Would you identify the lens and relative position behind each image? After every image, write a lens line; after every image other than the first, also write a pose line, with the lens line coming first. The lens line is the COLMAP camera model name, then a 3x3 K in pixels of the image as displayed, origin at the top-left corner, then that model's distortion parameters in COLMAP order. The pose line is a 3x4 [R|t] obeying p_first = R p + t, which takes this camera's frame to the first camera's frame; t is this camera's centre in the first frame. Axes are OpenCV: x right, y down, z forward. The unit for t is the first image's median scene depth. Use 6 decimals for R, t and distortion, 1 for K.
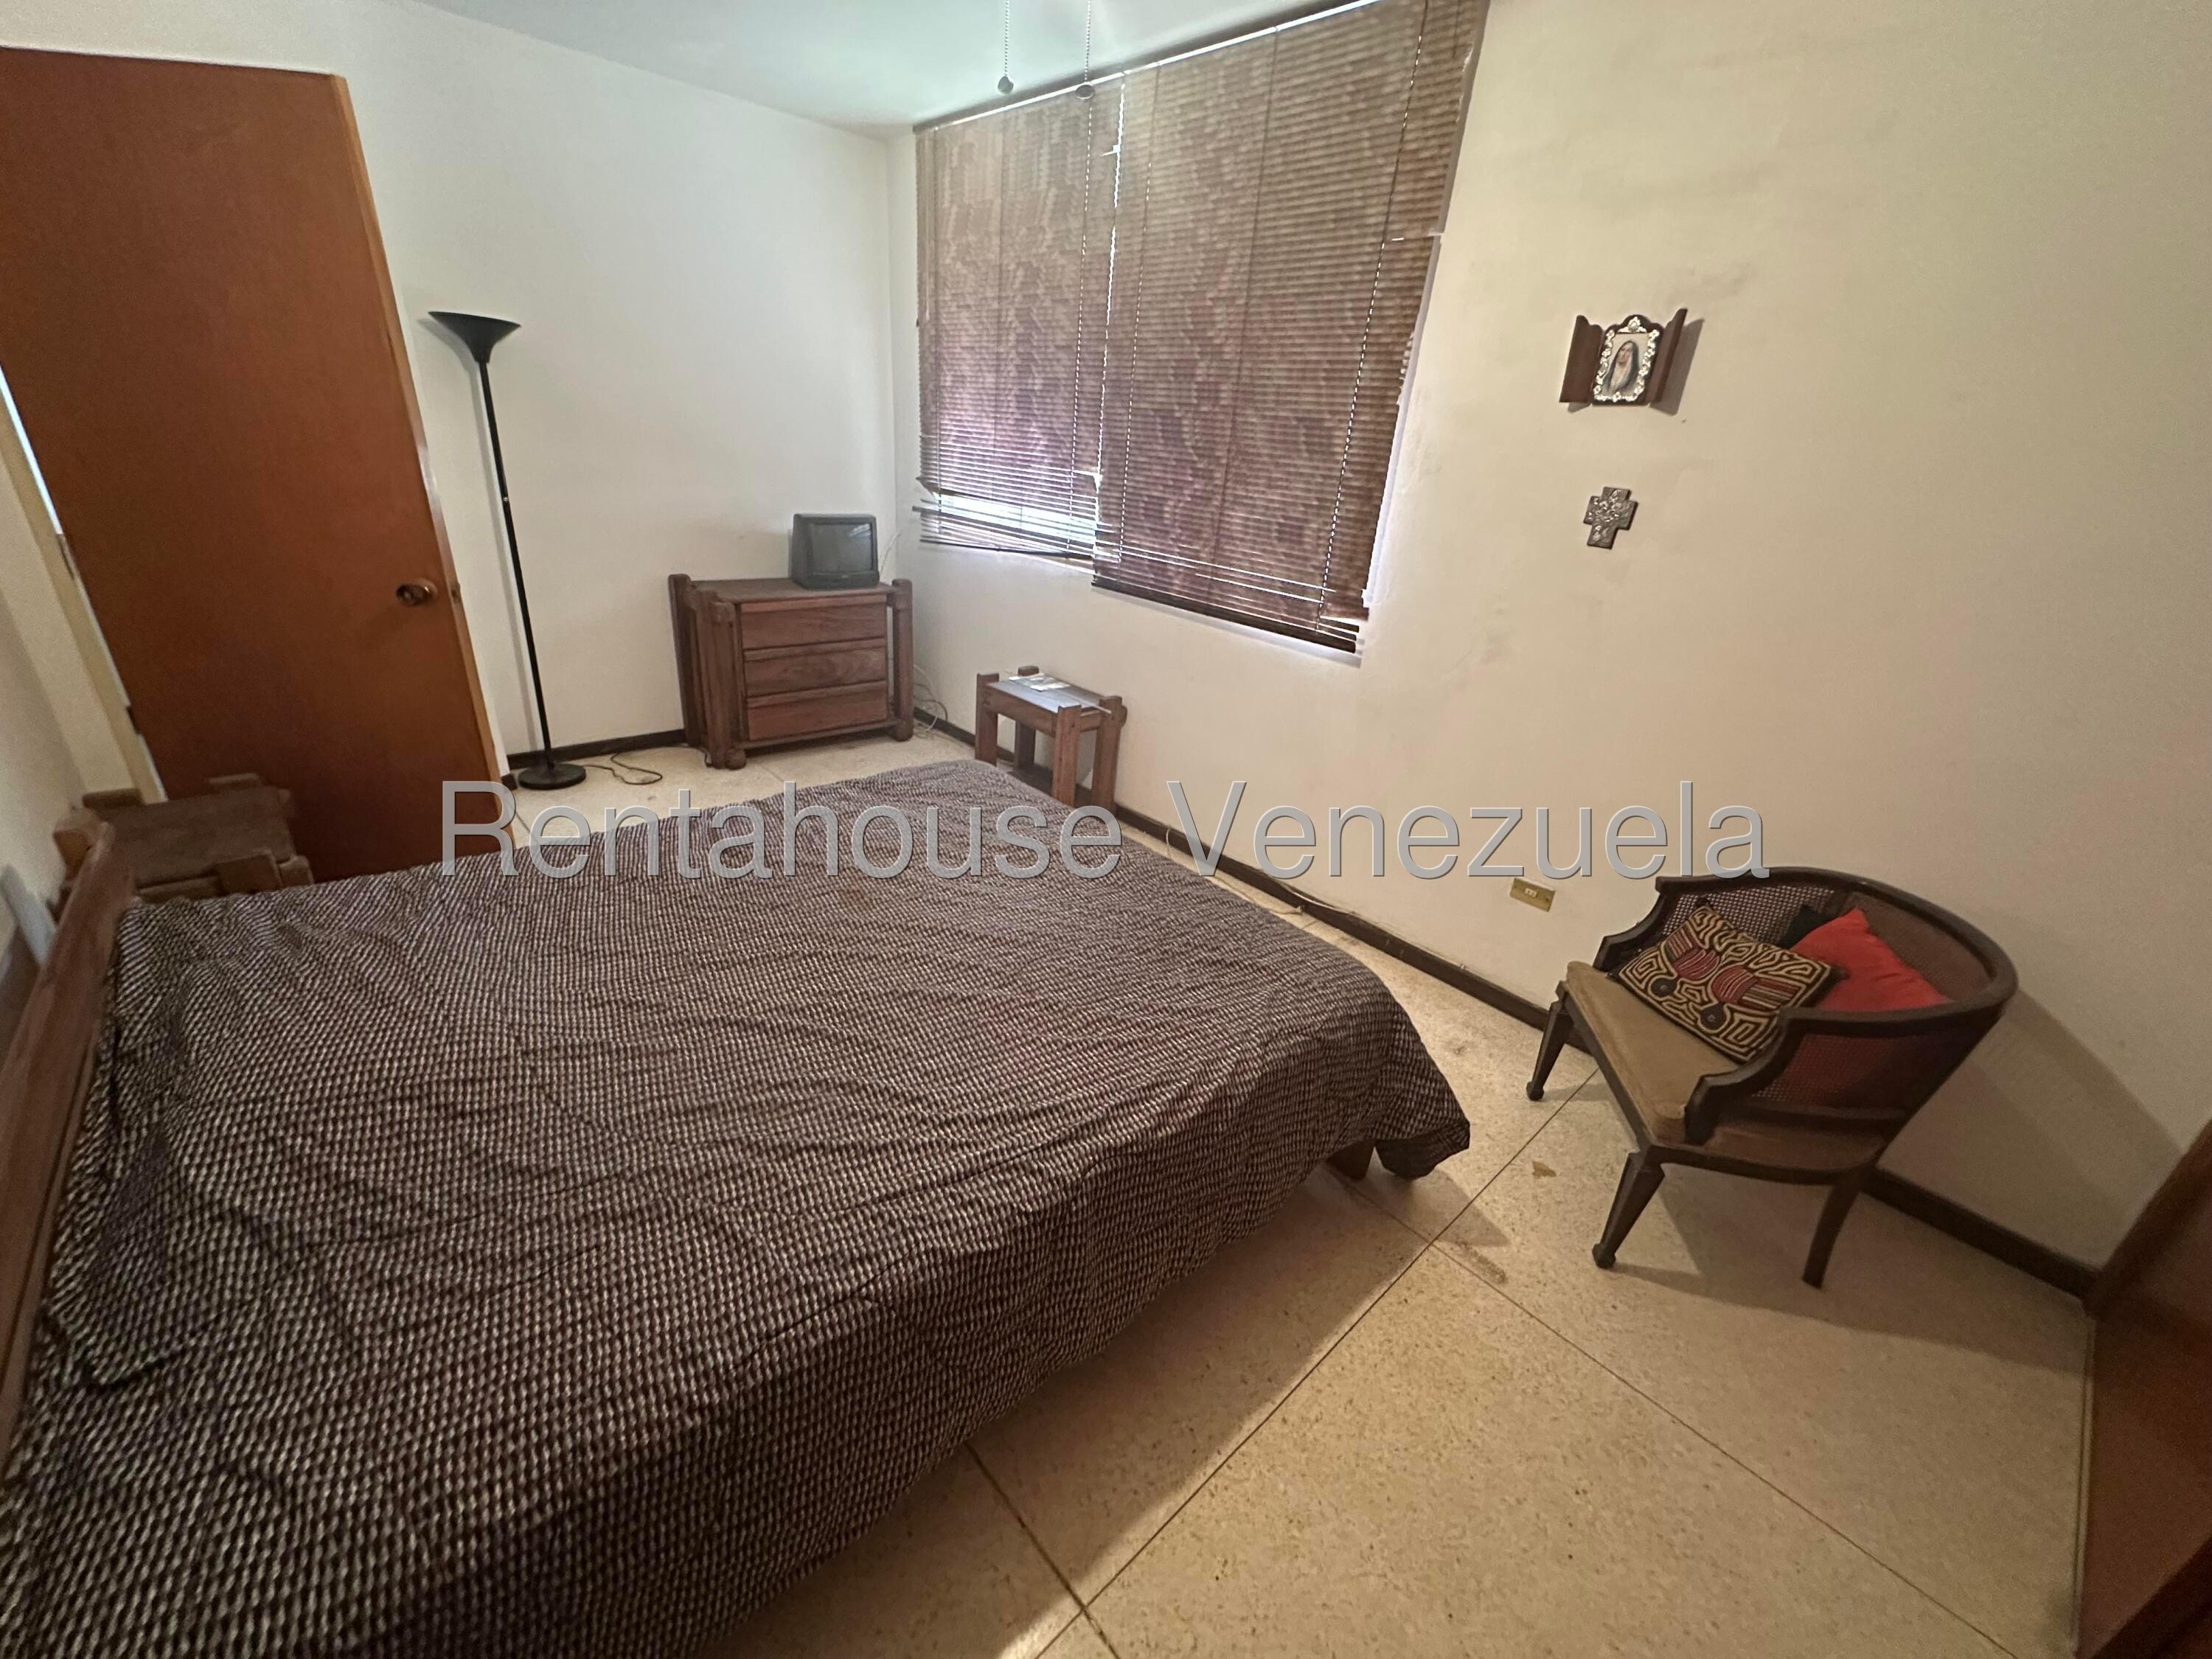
lens RADIAL K [[883.4, 0, 1111.3], [0, 883.4, 837.4], [0, 0, 1]] dist [-0.003537, 0.001092]
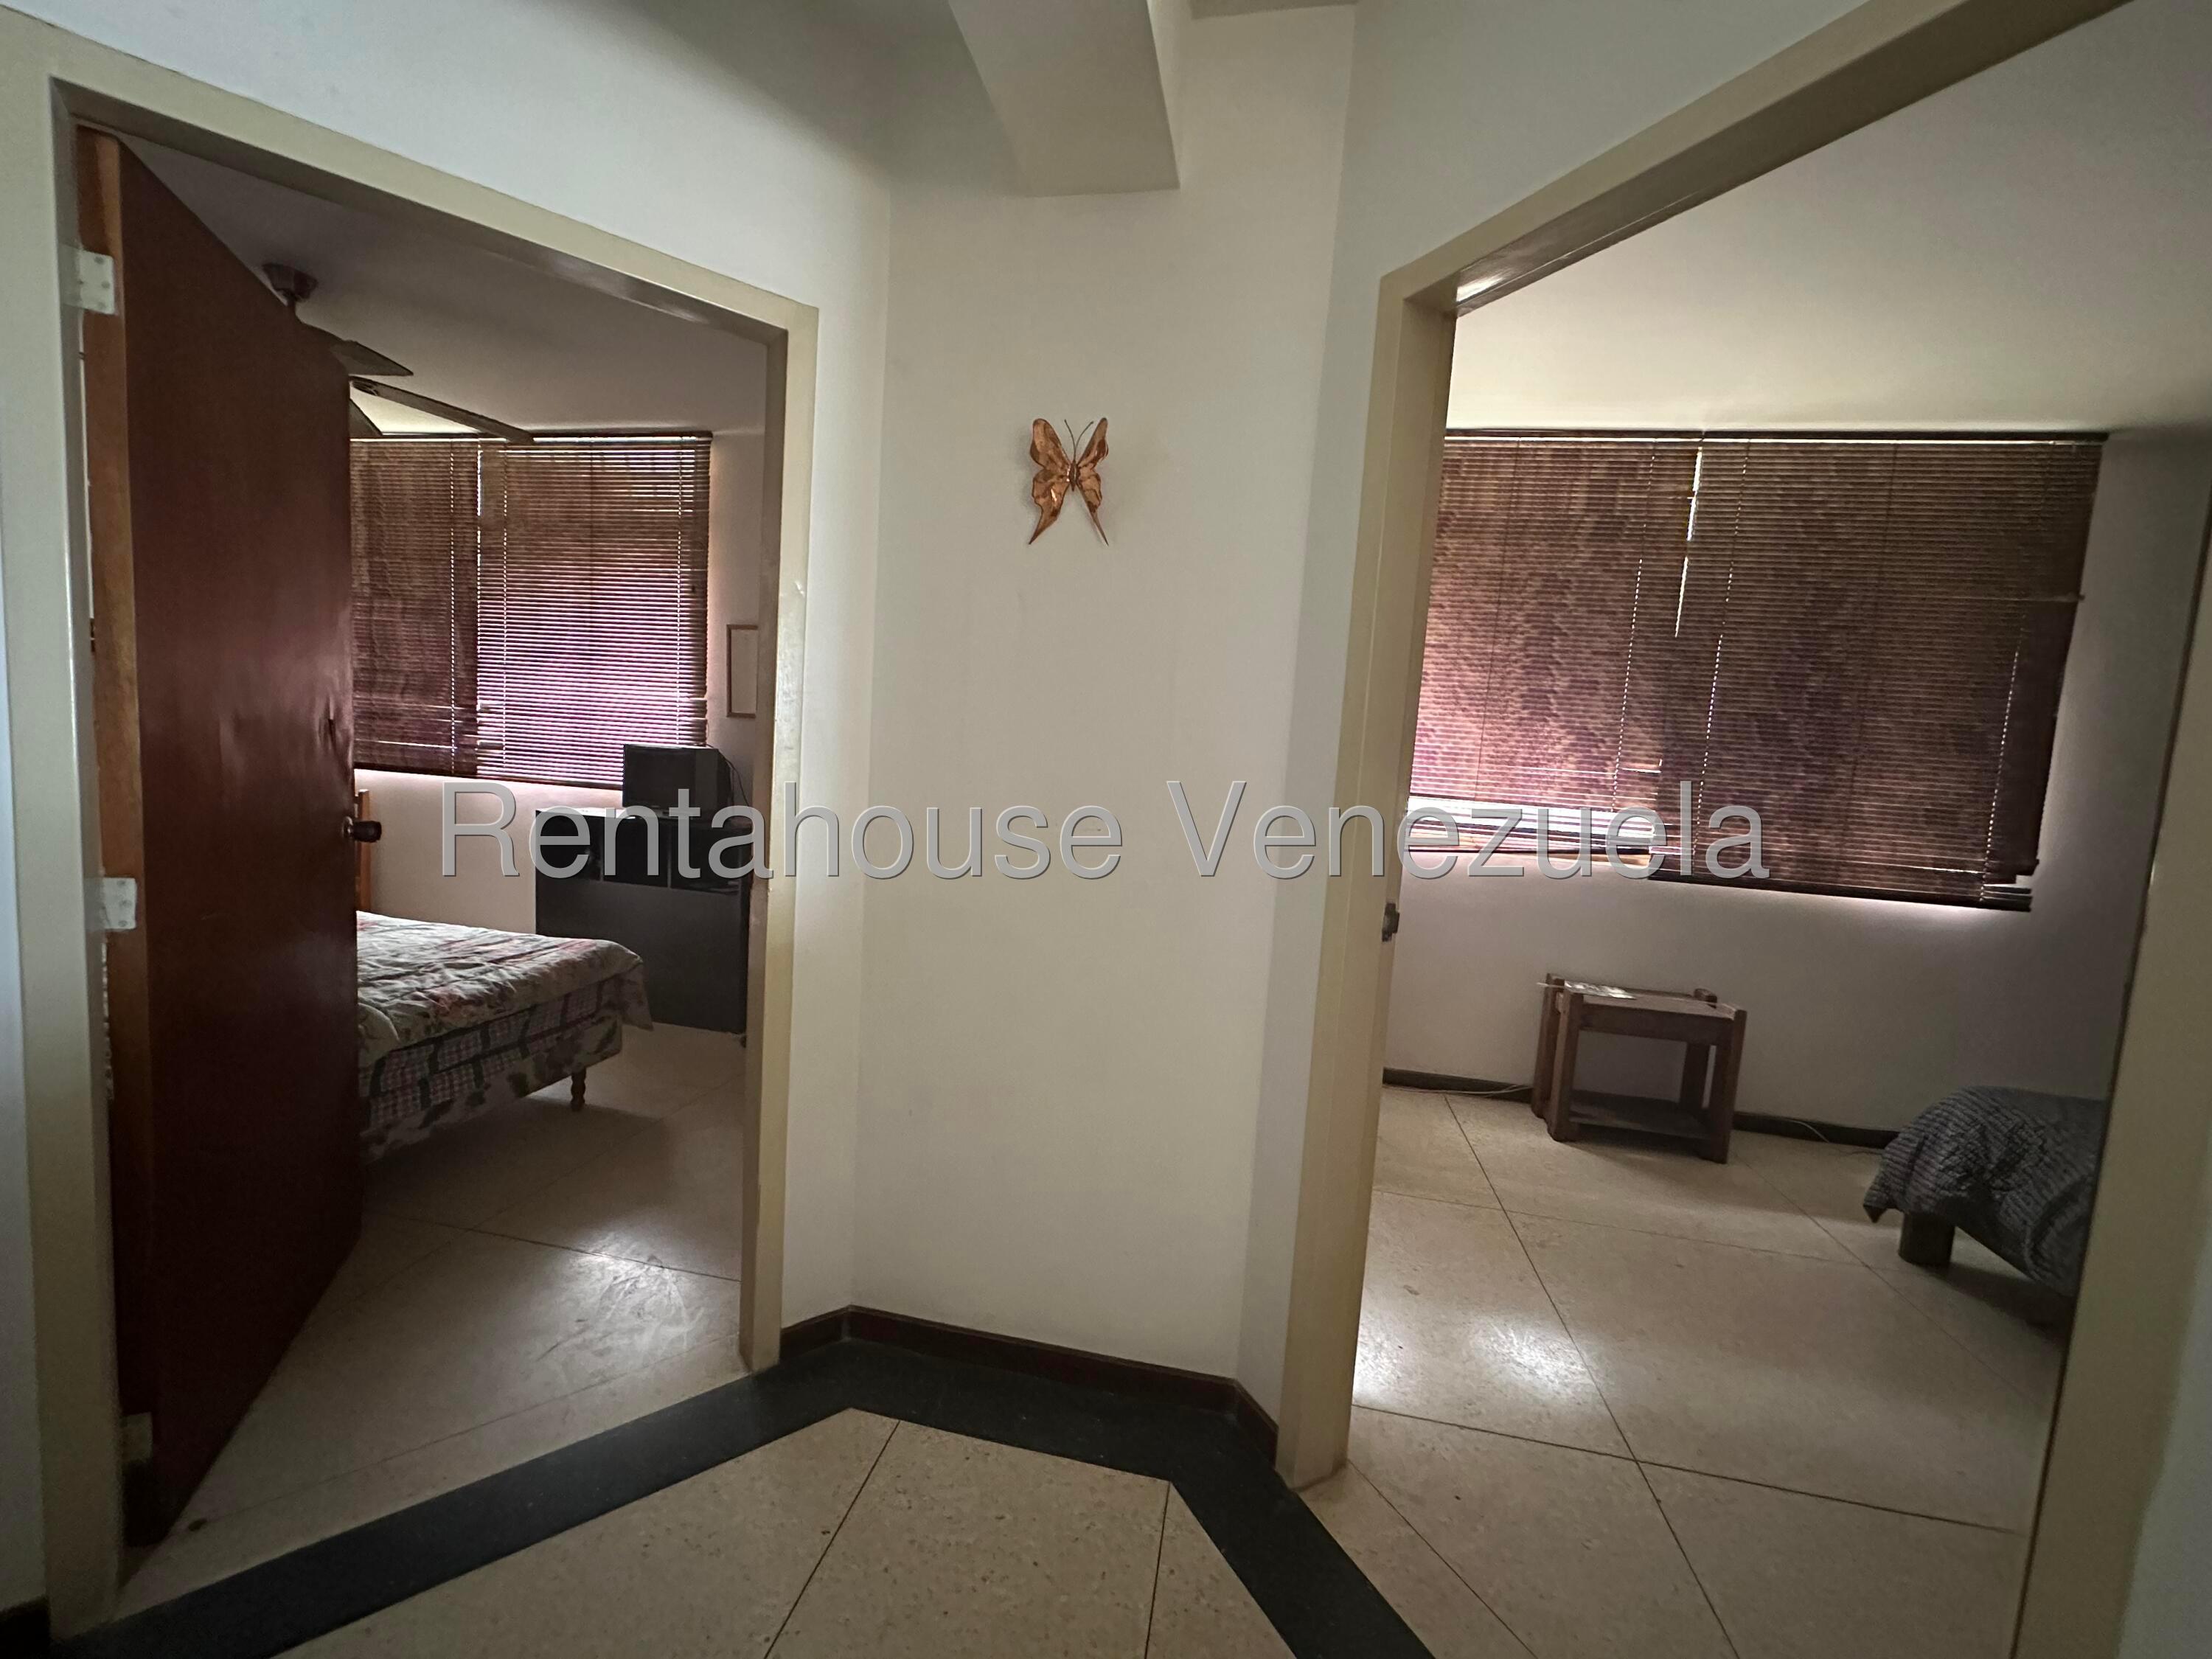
lens RADIAL K [[883.4, 0, 1100.5], [0, 883.4, 816.1], [0, 0, 1]] dist [-0.003537, 0.001092]
pose [[0.807912, -0.081966, 0.583575, -1.234303], [0.242124, 0.949004, -0.201909, -0.351245], [-0.537265, 0.304423, 0.786558, 0.638842]]
